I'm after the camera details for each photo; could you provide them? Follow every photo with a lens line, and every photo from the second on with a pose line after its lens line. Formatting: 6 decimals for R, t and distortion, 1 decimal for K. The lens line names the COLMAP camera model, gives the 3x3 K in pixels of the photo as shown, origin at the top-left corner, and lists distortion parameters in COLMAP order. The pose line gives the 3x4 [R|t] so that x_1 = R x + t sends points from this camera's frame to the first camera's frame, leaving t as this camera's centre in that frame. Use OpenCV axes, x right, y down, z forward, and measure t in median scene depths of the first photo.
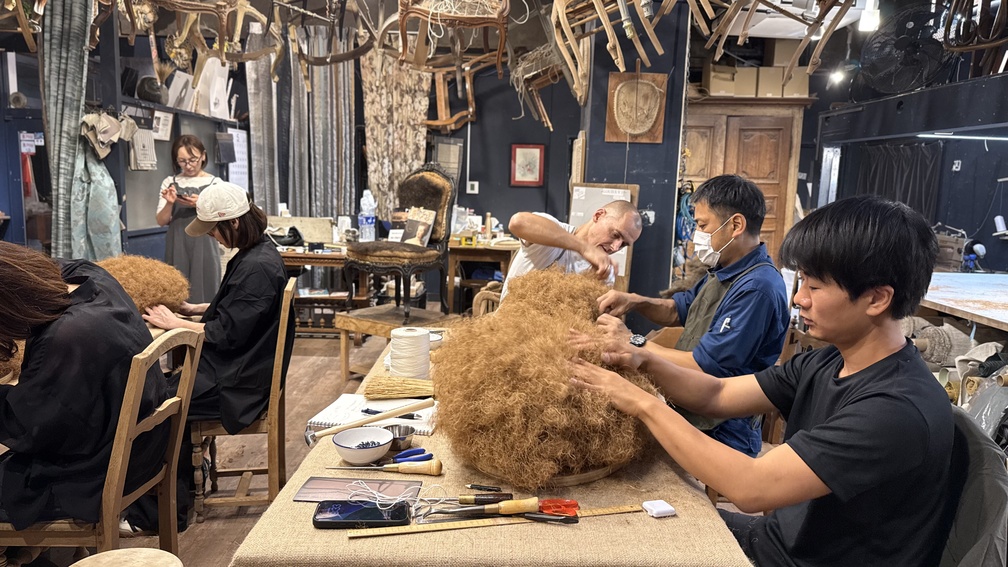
lens RADIAL K [[735.5, 0, 504.2], [0, 735.5, 285.8], [0, 0, 1]] dist [0.006250, 0.004310]
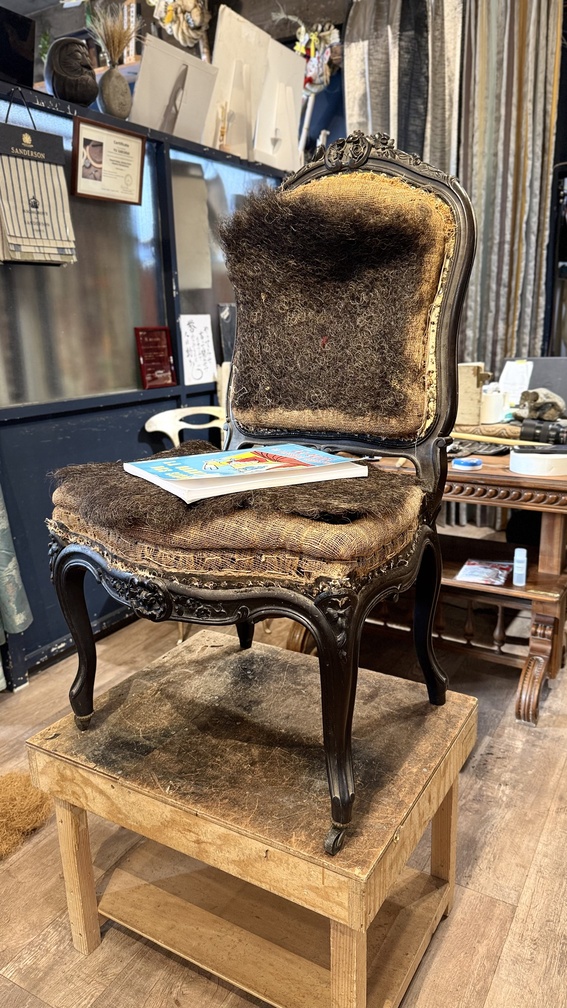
lens RADIAL K [[735.5, 0, 282.6], [0, 735.5, 505.2], [0, 0, 1]] dist [0.006250, 0.004310]
pose [[0.844436, 0.086872, -0.528565, -0.082182], [-0.035836, 0.993713, 0.106070, -0.043052], [0.534456, -0.070628, 0.842240, 0.497440]]
